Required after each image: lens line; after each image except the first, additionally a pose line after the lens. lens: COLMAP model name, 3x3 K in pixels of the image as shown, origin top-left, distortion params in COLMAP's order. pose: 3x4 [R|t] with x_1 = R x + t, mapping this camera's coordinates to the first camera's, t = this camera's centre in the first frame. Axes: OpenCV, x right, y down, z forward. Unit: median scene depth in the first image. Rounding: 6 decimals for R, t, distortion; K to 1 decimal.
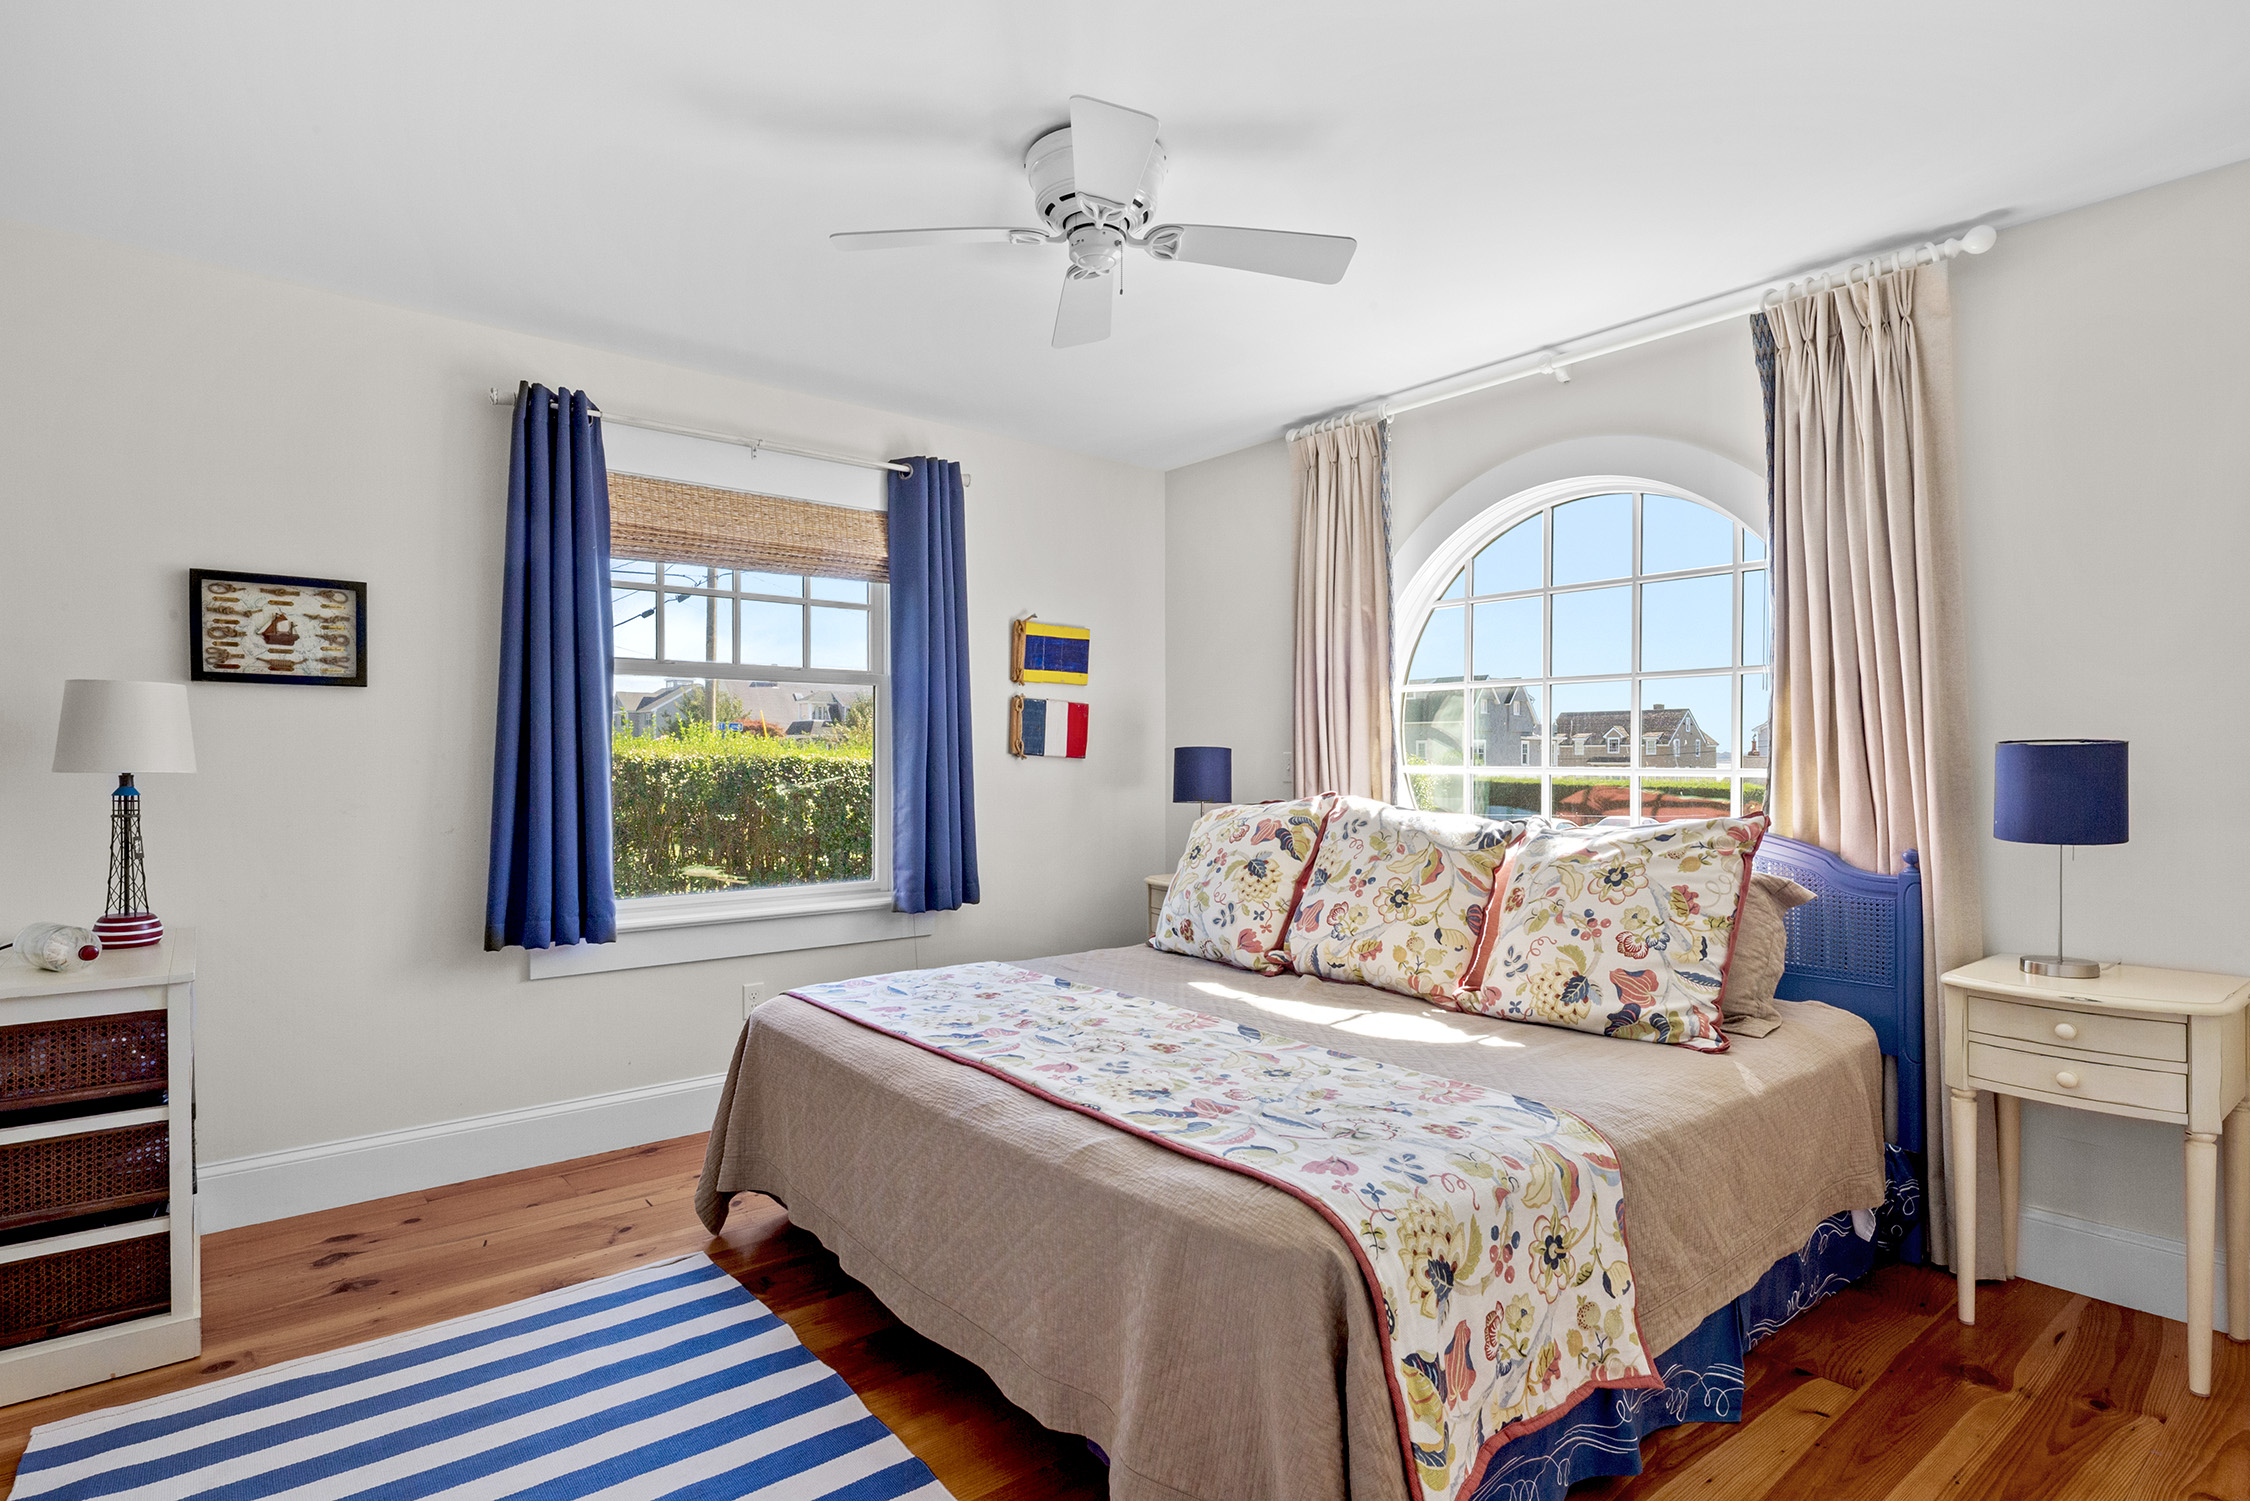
lens RADIAL K [[1156.1, 0, 1117.9], [0, 1156.1, 763.7], [0, 0, 1]] dist [0.000183, -0.000044]
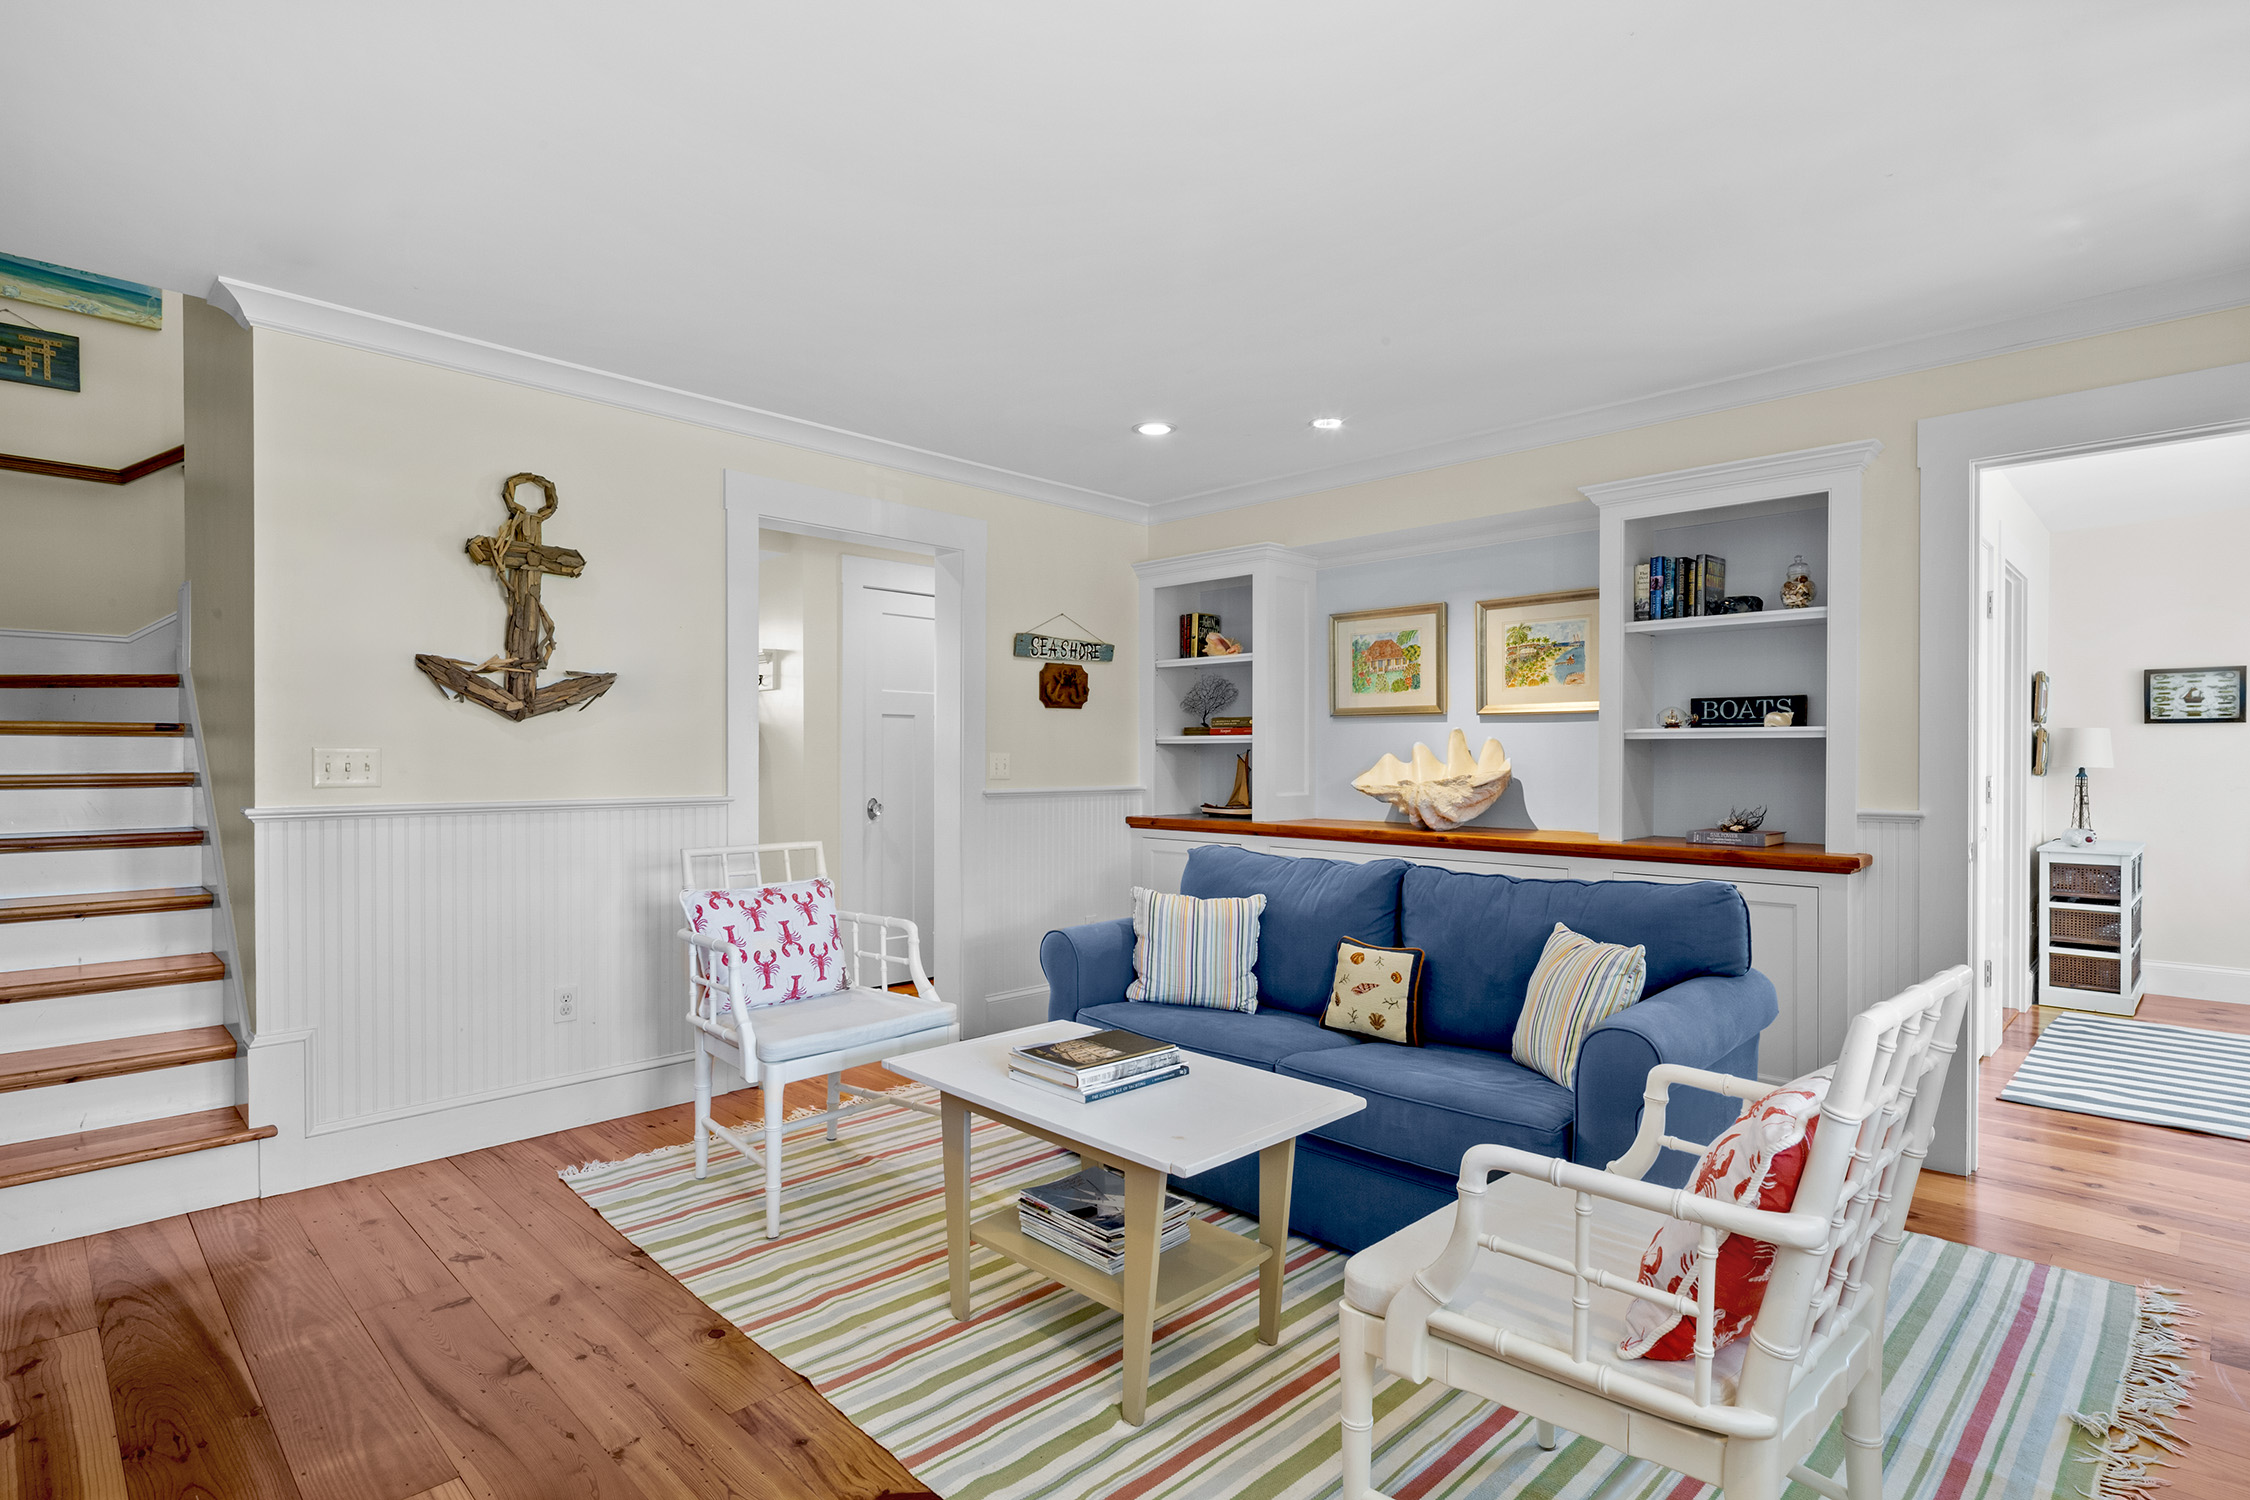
lens RADIAL K [[1108.2, 0, 1121.1], [0, 1108.2, 755.7], [0, 0, 1]] dist [0.001261, 0.000020]
pose [[0.092088, -0.000778, -0.995751, 0.870646], [-0.009084, 0.999957, -0.001622, 0.004735], [0.995709, 0.009194, 0.092077, -0.870647]]
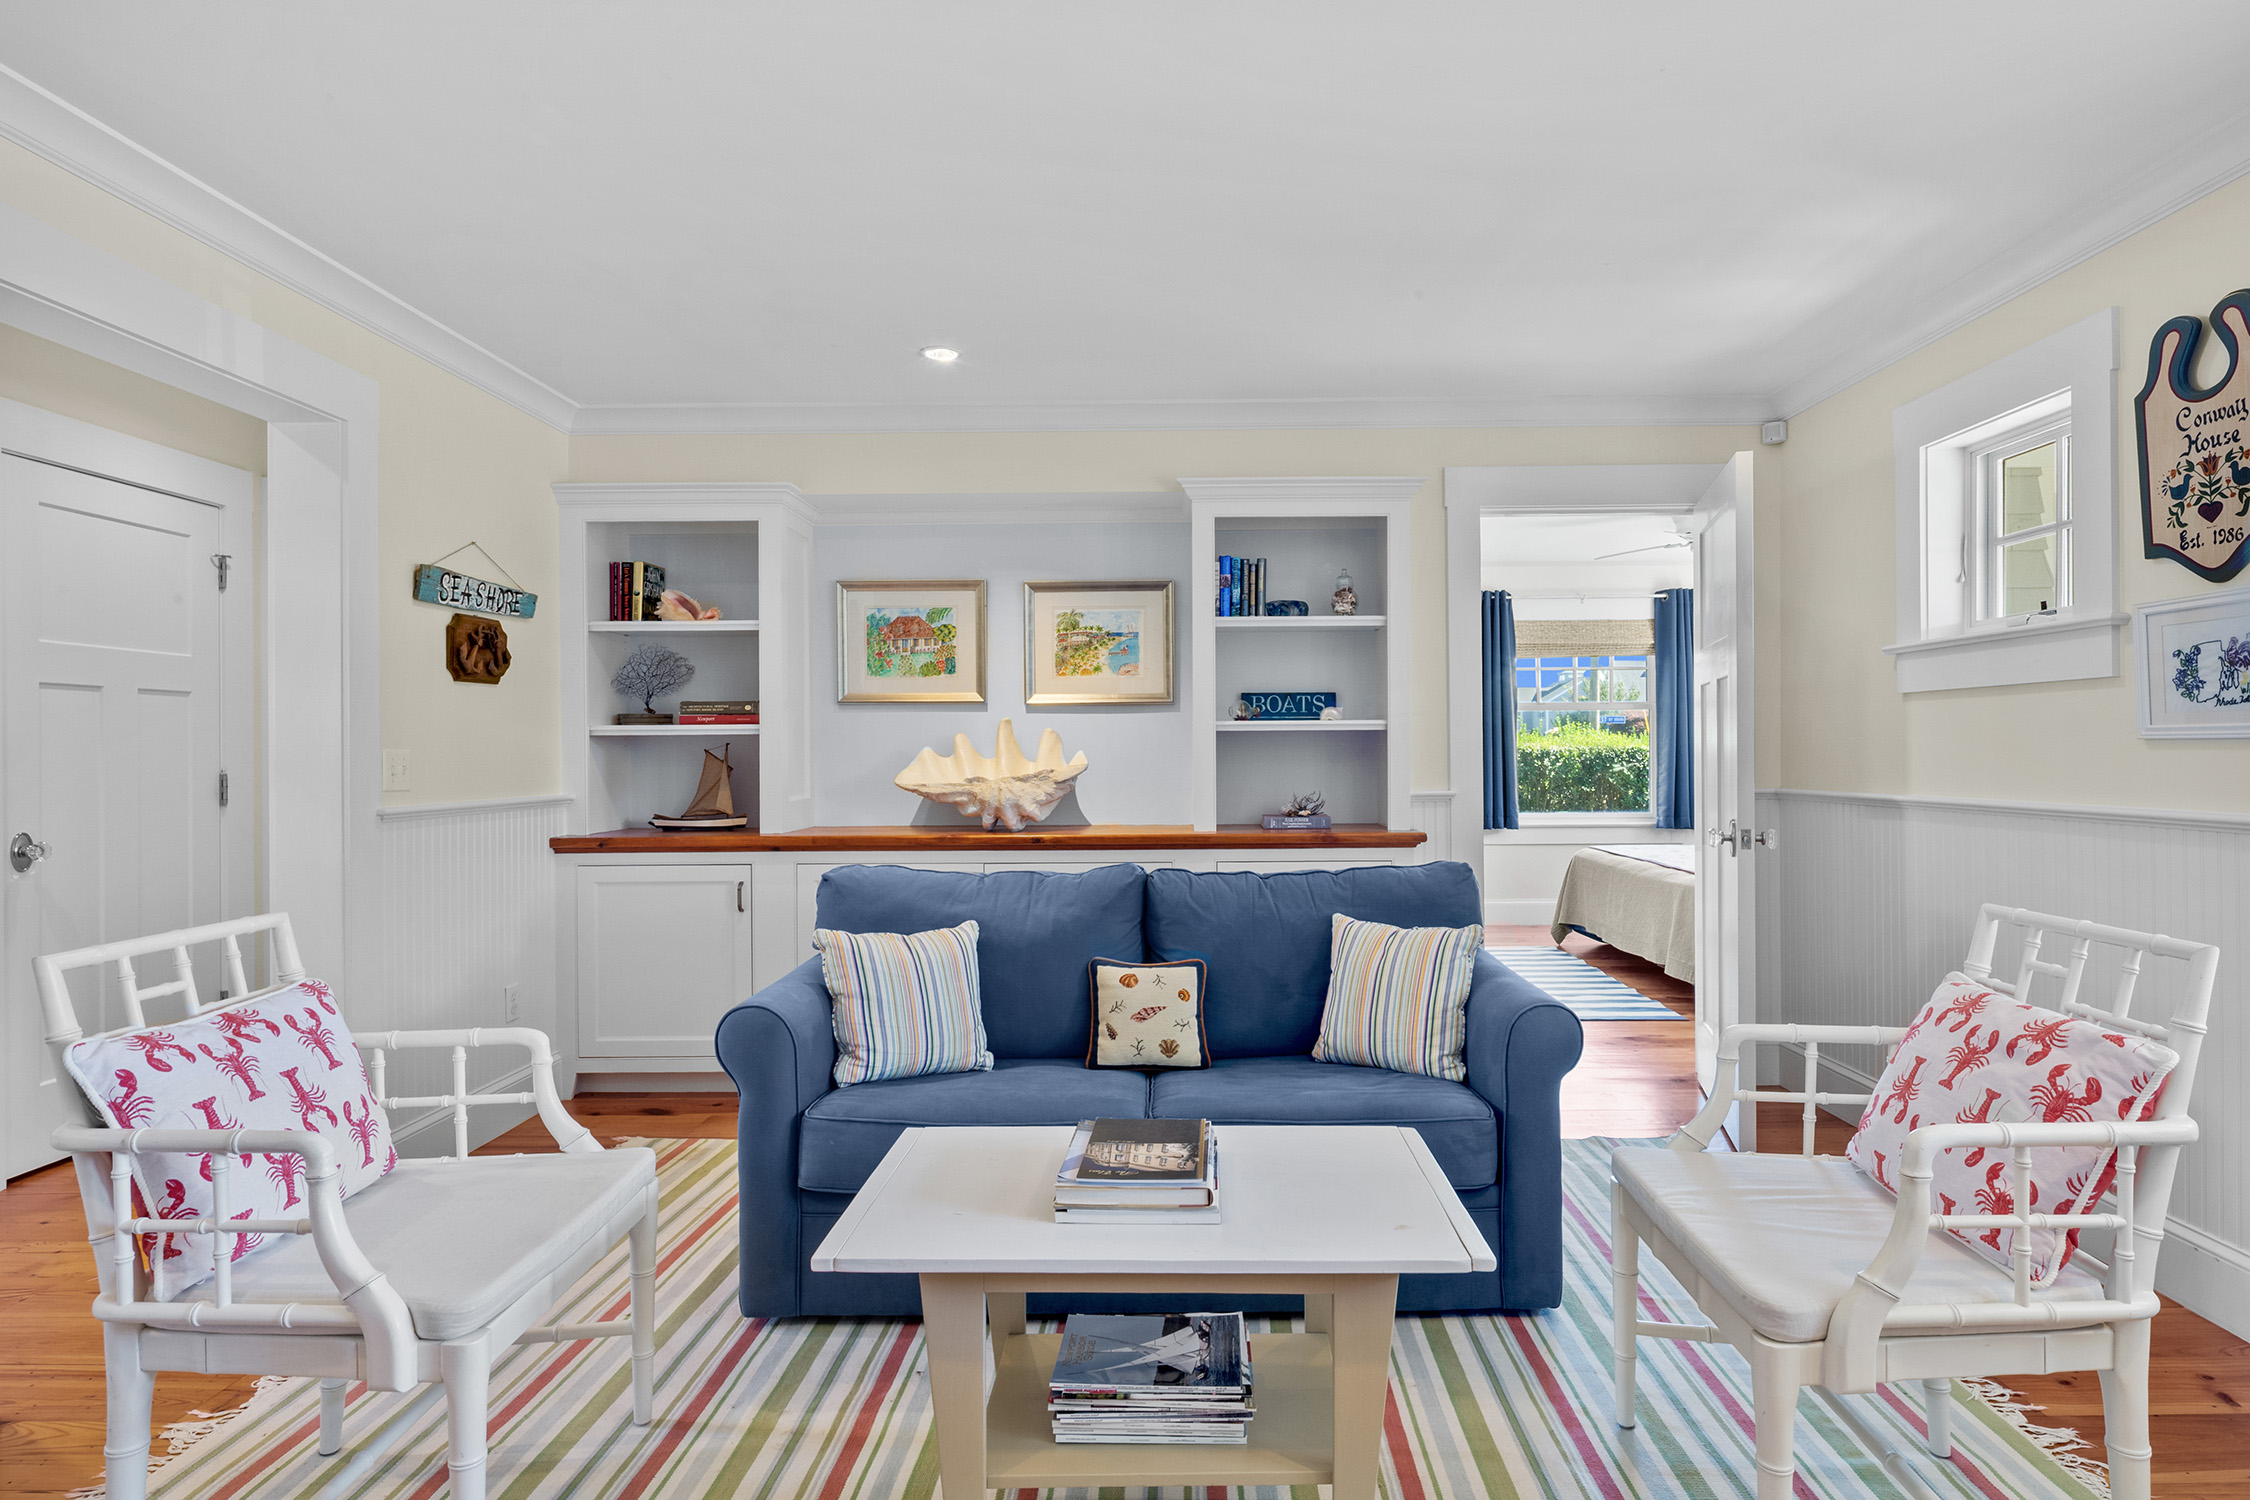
lens RADIAL K [[1169.2, 0, 1158.0], [0, 1169.2, 742.5], [0, 0, 1]] dist [0.002594, -0.000360]
pose [[0.762684, -0.009003, -0.646709, 0.522314], [0.002237, 0.999934, -0.011283, 0.007171], [0.646767, 0.007158, 0.762654, -1.236629]]
